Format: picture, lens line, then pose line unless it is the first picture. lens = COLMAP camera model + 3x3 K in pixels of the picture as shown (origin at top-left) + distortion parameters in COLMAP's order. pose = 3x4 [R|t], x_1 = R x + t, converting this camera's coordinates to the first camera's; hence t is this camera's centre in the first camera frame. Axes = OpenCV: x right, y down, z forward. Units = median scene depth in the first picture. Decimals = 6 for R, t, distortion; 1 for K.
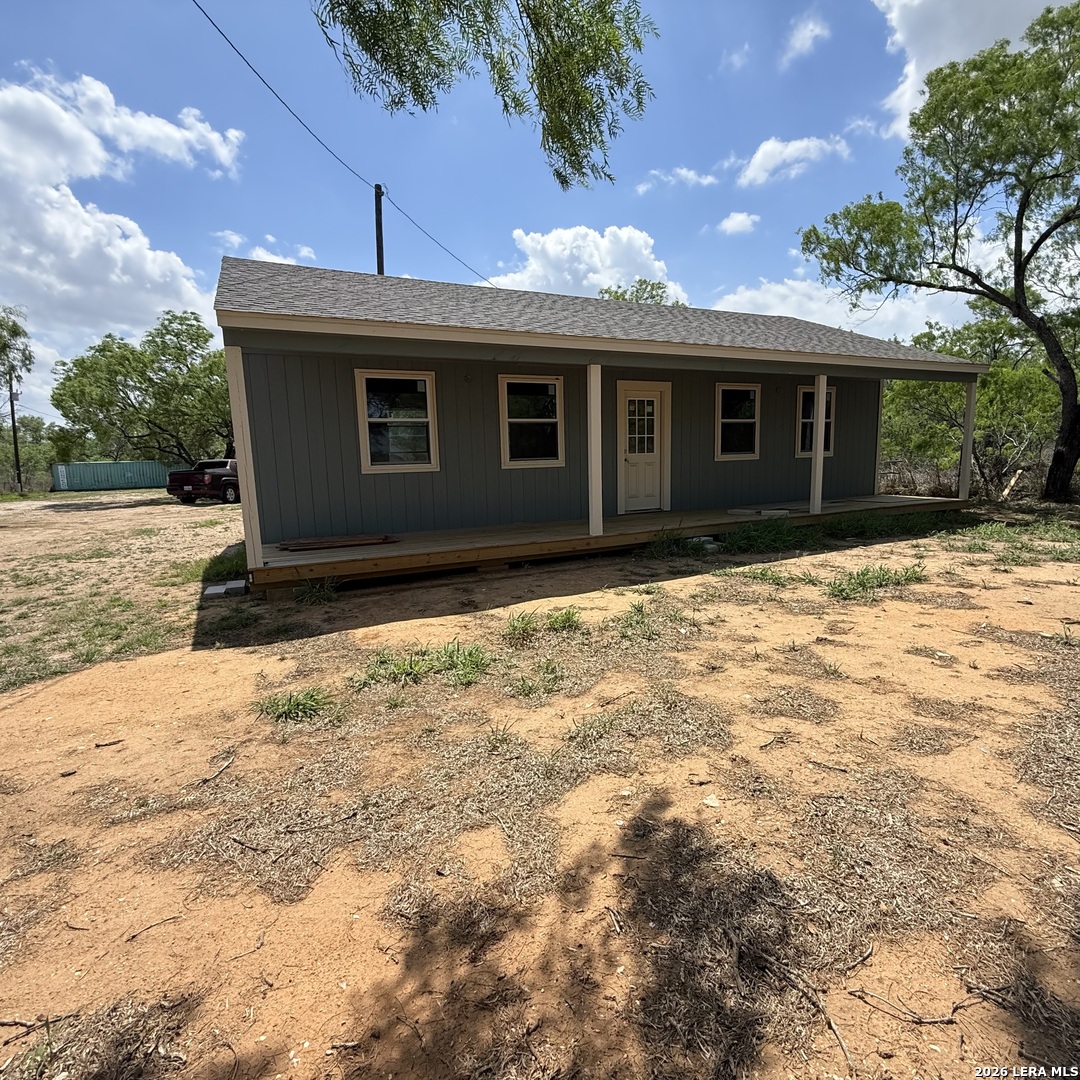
lens RADIAL K [[570.8, 0, 538.9], [0, 570.8, 542.5], [0, 0, 1]] dist [0.001384, -0.000796]
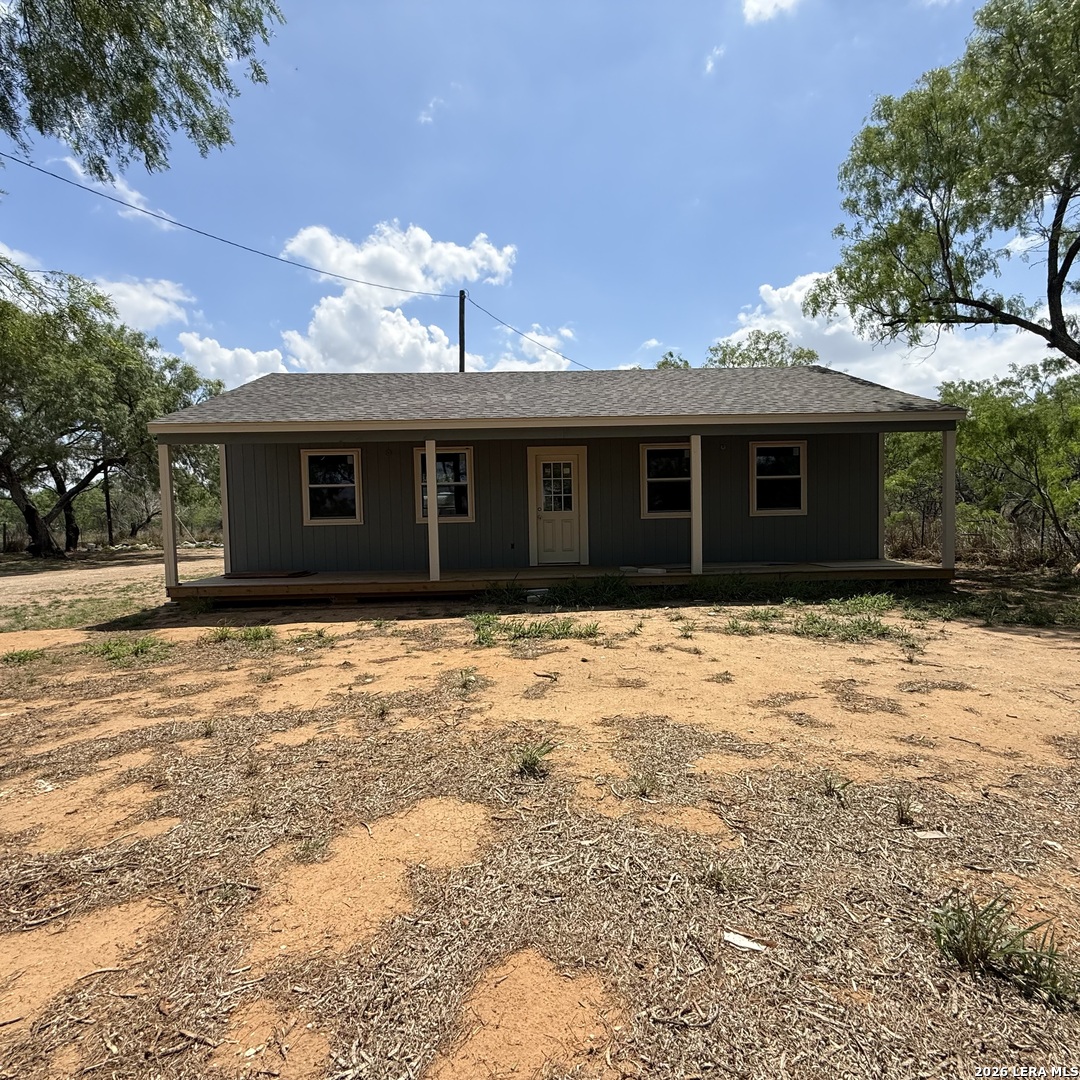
lens RADIAL K [[570.8, 0, 537.7], [0, 570.8, 525.8], [0, 0, 1]] dist [0.001384, -0.000796]
pose [[0.913516, 0.014555, -0.406543, 0.995153], [-0.064931, 0.991764, -0.110396, -0.010858], [0.401588, 0.127246, 0.906937, 0.004106]]
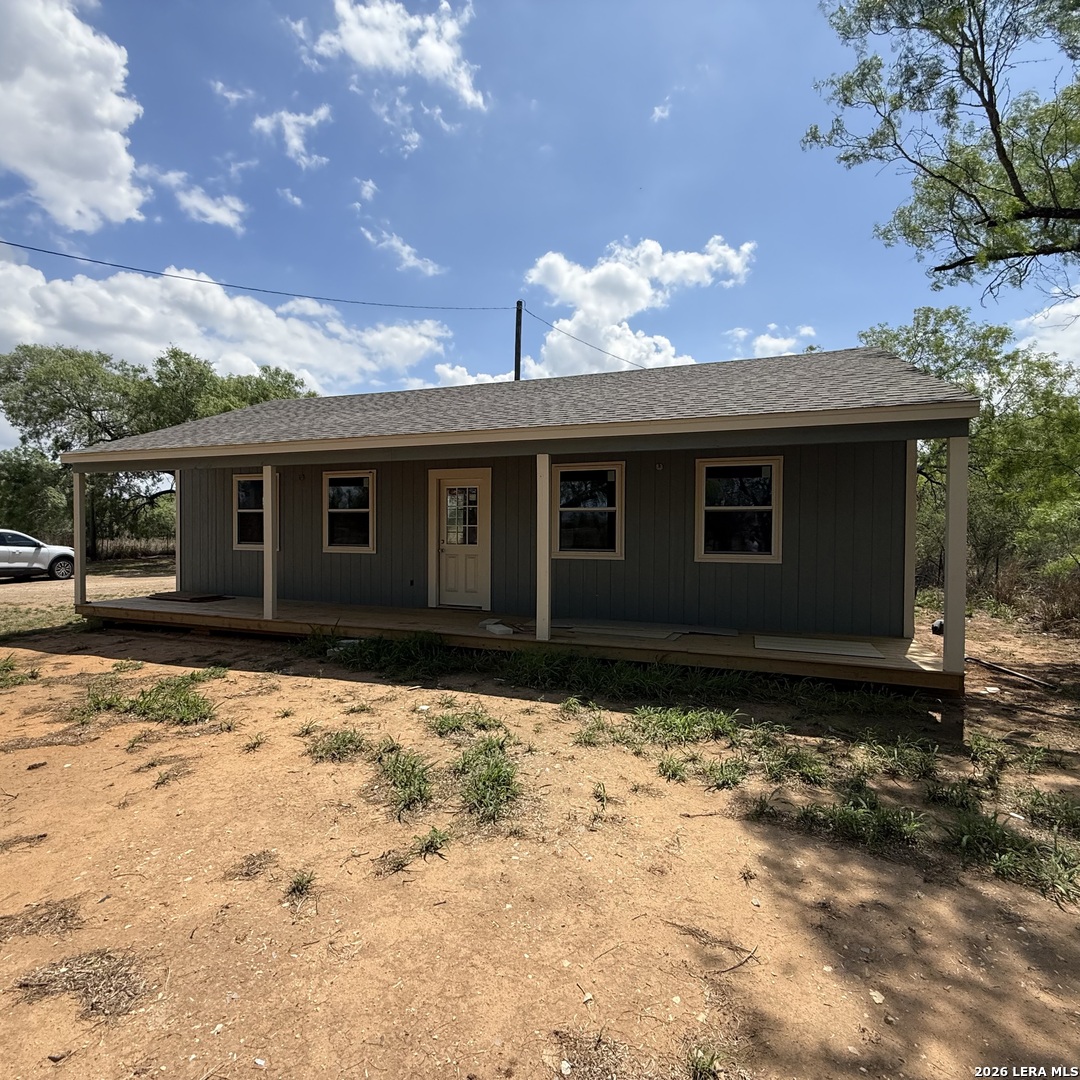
lens RADIAL K [[570.8, 0, 543.7], [0, 570.8, 544.3], [0, 0, 1]] dist [0.001384, -0.000796]
pose [[0.701416, 0.050179, -0.710984, 1.571023], [-0.135250, 0.988765, -0.063646, -0.197563], [0.699802, 0.140803, 0.700322, 0.759361]]
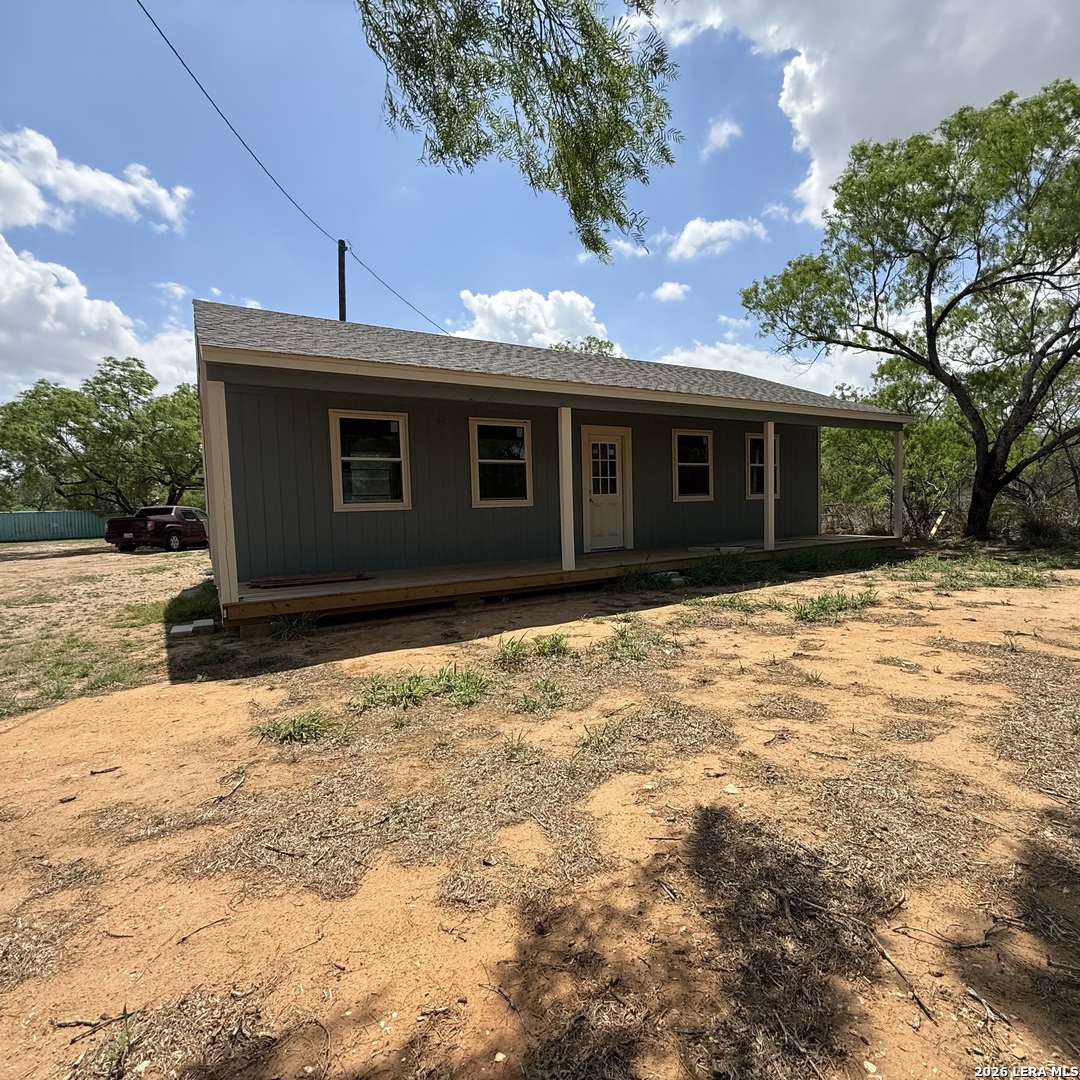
lens RADIAL K [[570.8, 0, 537.4], [0, 570.8, 542.6], [0, 0, 1]] dist [0.001384, -0.000796]
pose [[0.996127, -0.007269, 0.087624, -0.058447], [0.014907, 0.996112, -0.086830, 0.034085], [-0.086653, 0.087800, 0.992362, -0.023922]]
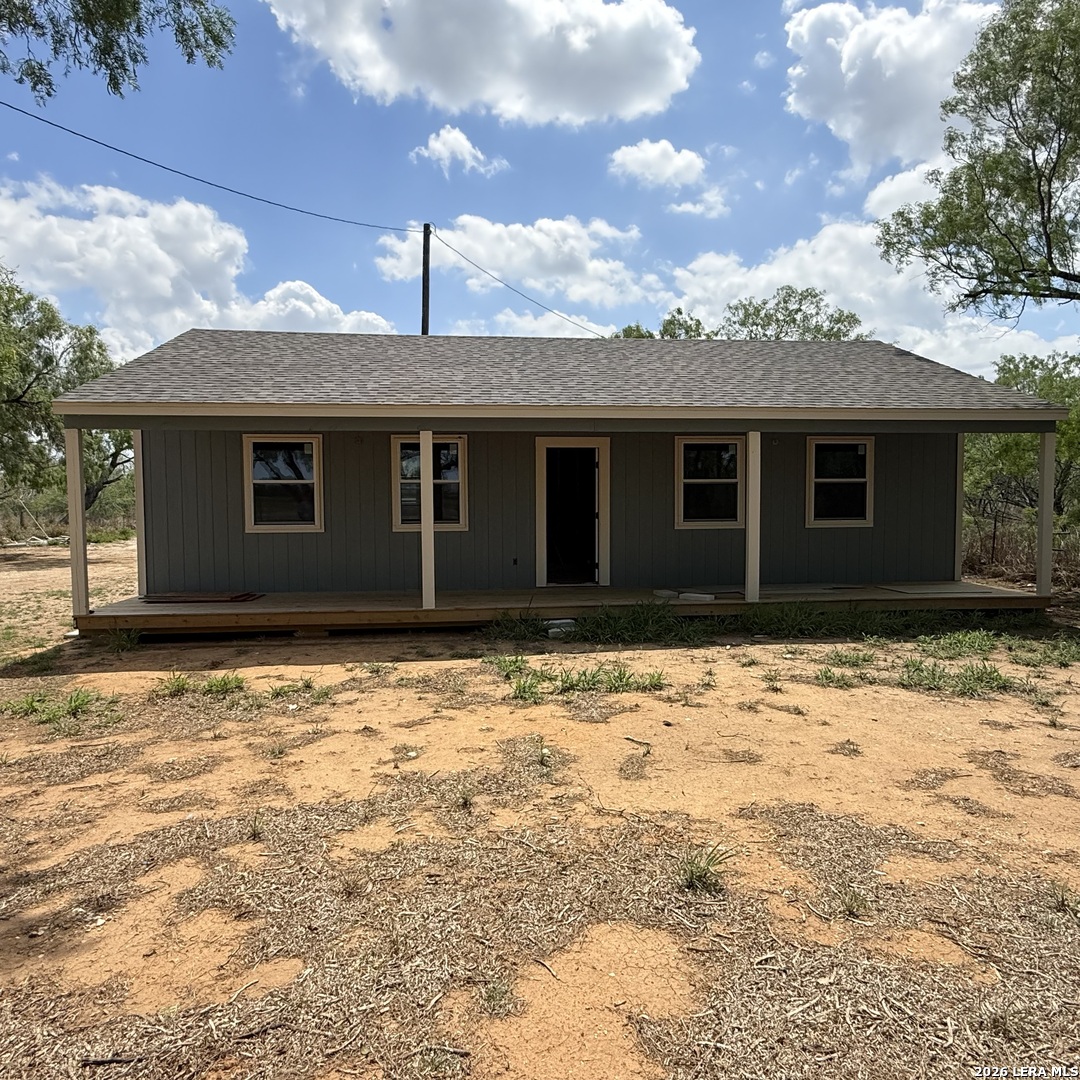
lens RADIAL K [[730.3, 0, 540.7], [0, 730.3, 520.1], [0, 0, 1]] dist [-0.000558, 0.000892]
pose [[0.941431, 0.030088, -0.335860, 0.858595], [-0.070745, 0.991468, -0.109478, -0.049032], [0.329700, 0.126827, 0.935528, -0.087189]]
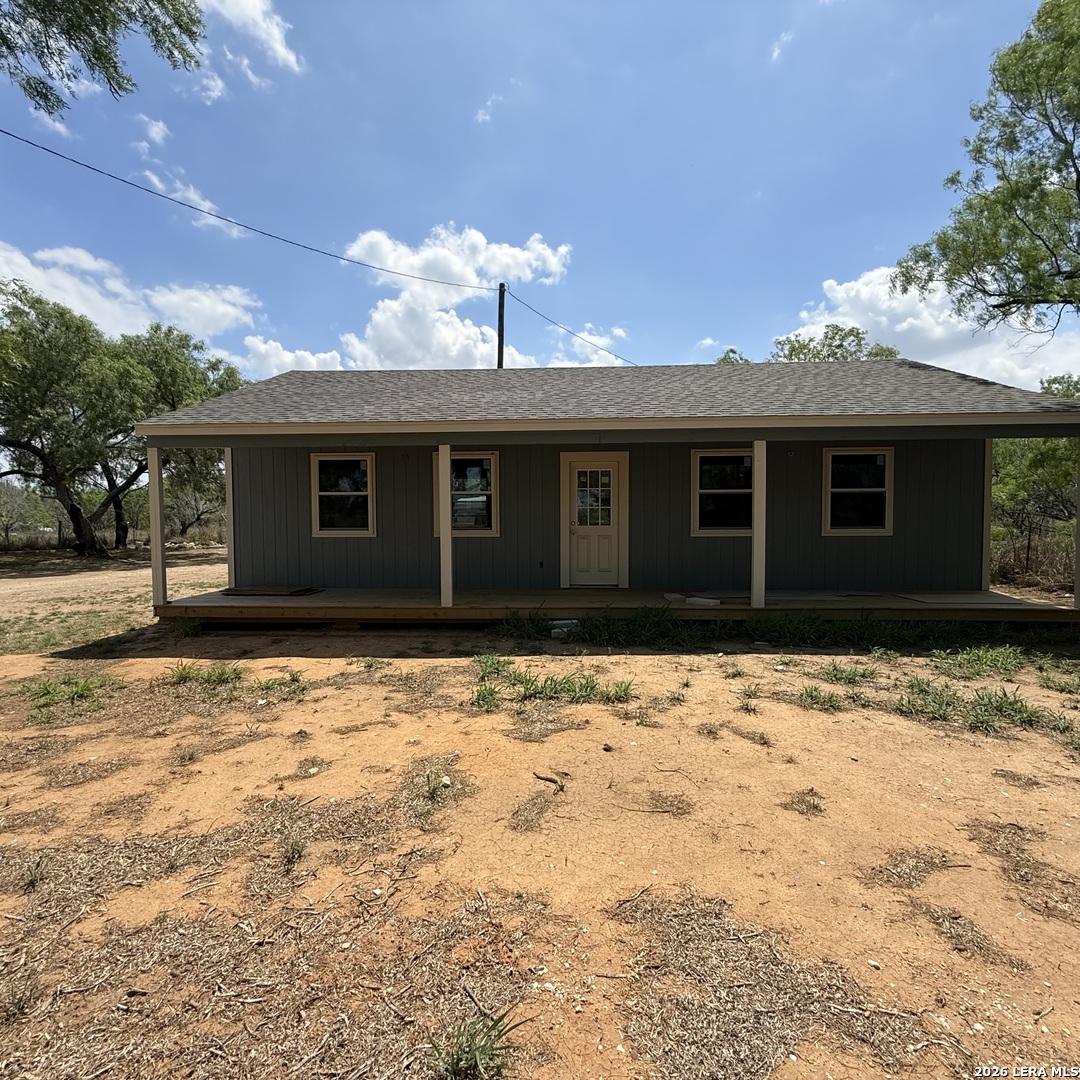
lens RADIAL K [[570.8, 0, 538.7], [0, 570.8, 528.8], [0, 0, 1]] dist [0.001384, -0.000796]
pose [[0.876151, 0.033024, -0.480904, 0.942029], [-0.092273, 0.990692, -0.100080, -0.081148], [0.473122, 0.132060, 0.871043, 0.219346]]
